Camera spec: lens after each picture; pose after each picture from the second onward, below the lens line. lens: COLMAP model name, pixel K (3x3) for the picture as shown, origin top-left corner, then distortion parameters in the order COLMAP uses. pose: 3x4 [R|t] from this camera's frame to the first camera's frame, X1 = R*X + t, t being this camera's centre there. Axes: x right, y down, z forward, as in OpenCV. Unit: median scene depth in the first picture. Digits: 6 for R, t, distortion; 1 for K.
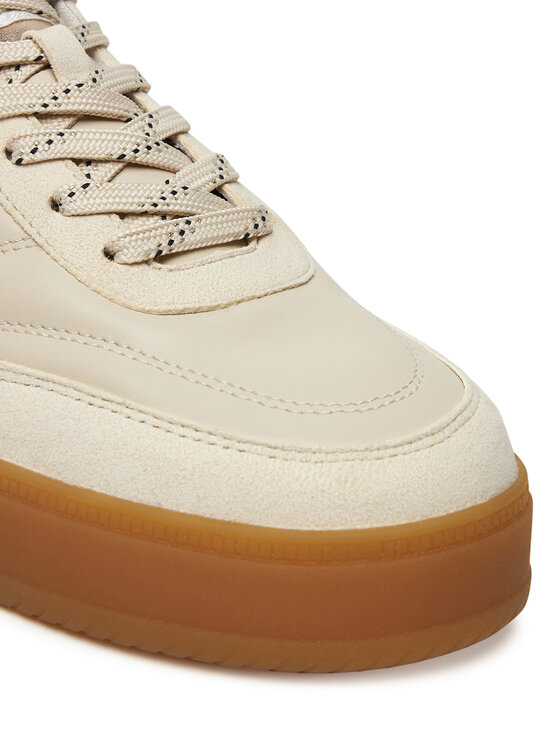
lens RADIAL K [[2038.2, 0, 280.0], [0, 2038.2, 373.0], [0, 0, 1]] dist [0.000533, -0.145802]
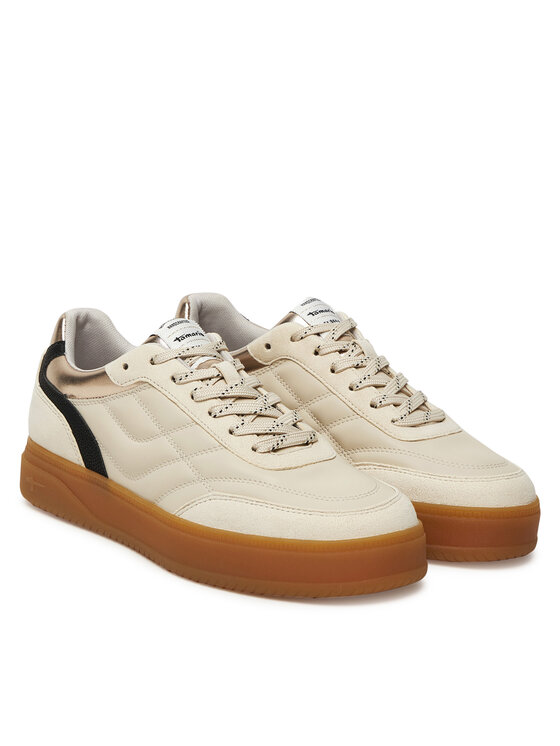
lens RADIAL K [[1547.8, 0, 280.0], [0, 1547.8, 373.0], [0, 0, 1]] dist [-0.002459, -0.002534]
pose [[0.998304, -0.052337, -0.025498, 0.002349], [0.047776, 0.986775, -0.154897, 0.141357], [0.033267, 0.153416, 0.987601, -0.875891]]
